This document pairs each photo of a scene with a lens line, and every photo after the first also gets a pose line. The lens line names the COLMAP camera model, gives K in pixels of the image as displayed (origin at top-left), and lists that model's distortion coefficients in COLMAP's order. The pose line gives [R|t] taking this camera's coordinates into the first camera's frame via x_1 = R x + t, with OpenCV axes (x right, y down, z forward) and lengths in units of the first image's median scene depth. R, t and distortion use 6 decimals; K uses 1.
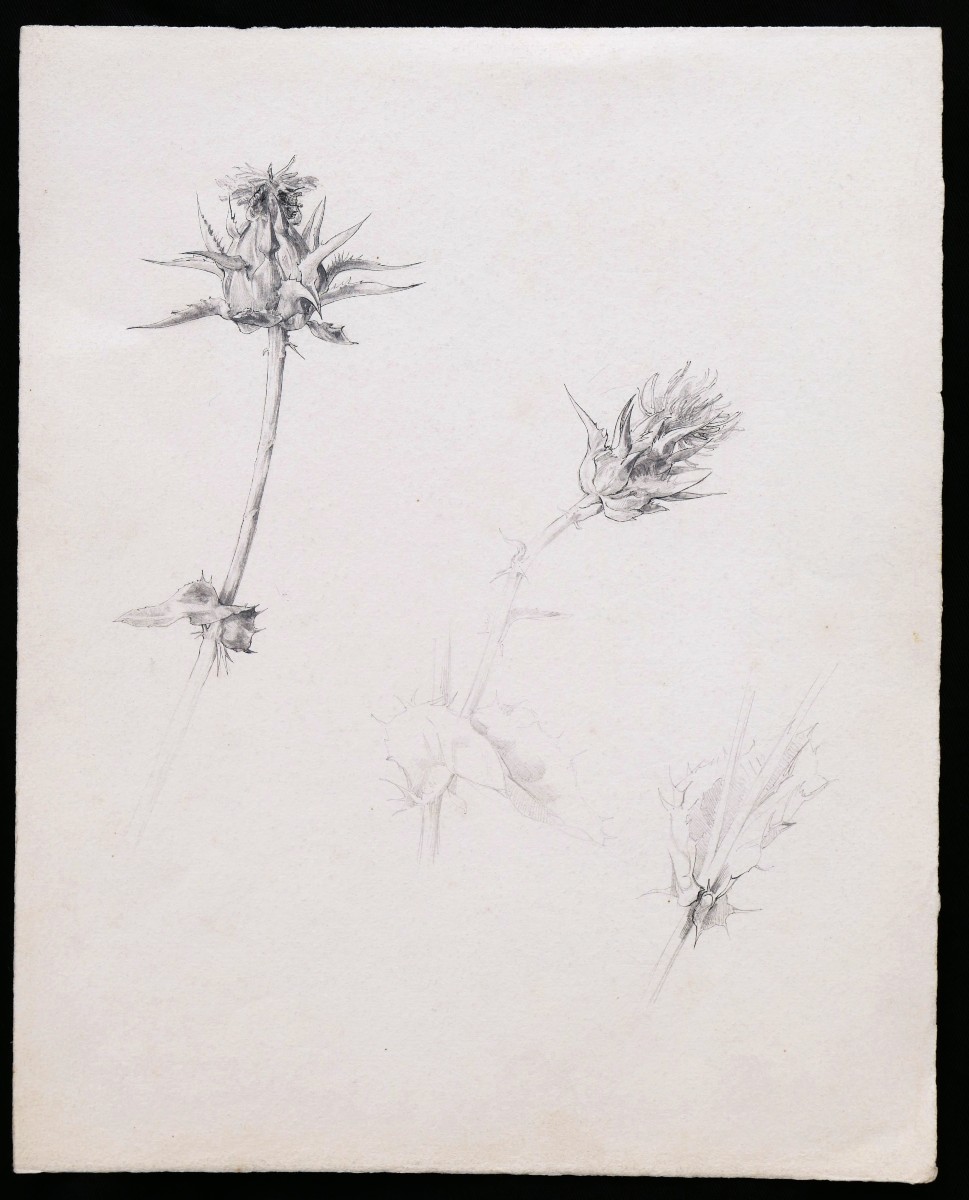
lens RADIAL K [[2900.4, 0, 484.5], [0, 2900.4, 598.5], [0, 0, 1]] dist [-0.162119, 0.000000]
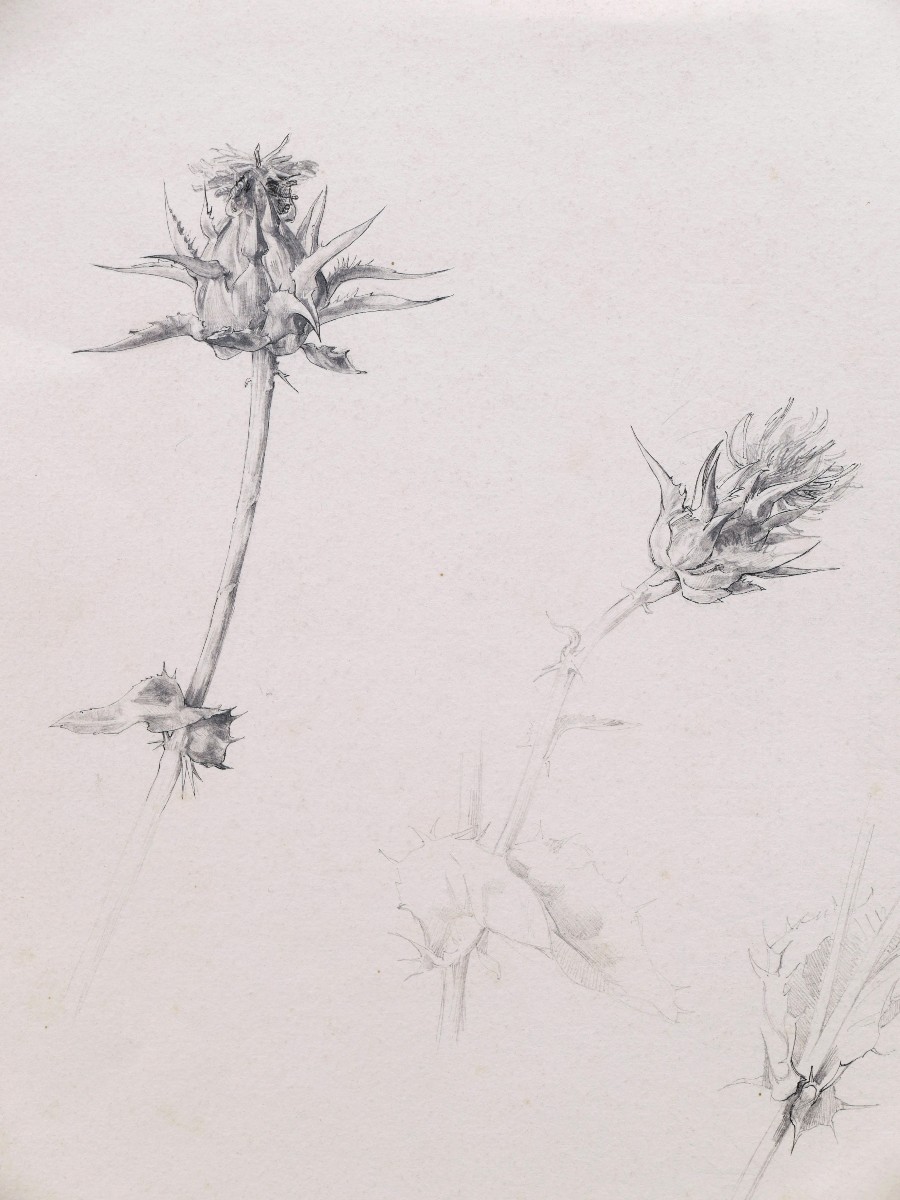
lens RADIAL K [[2445.9, 0, 450.1], [0, 2445.9, 600.6], [0, 0, 1]] dist [-0.220680, 0.000000]
pose [[0.999534, 0.008178, -0.029417, -0.001326], [-0.008585, 0.999869, -0.013722, -0.017878], [0.029301, 0.013968, 0.999473, 0.346423]]
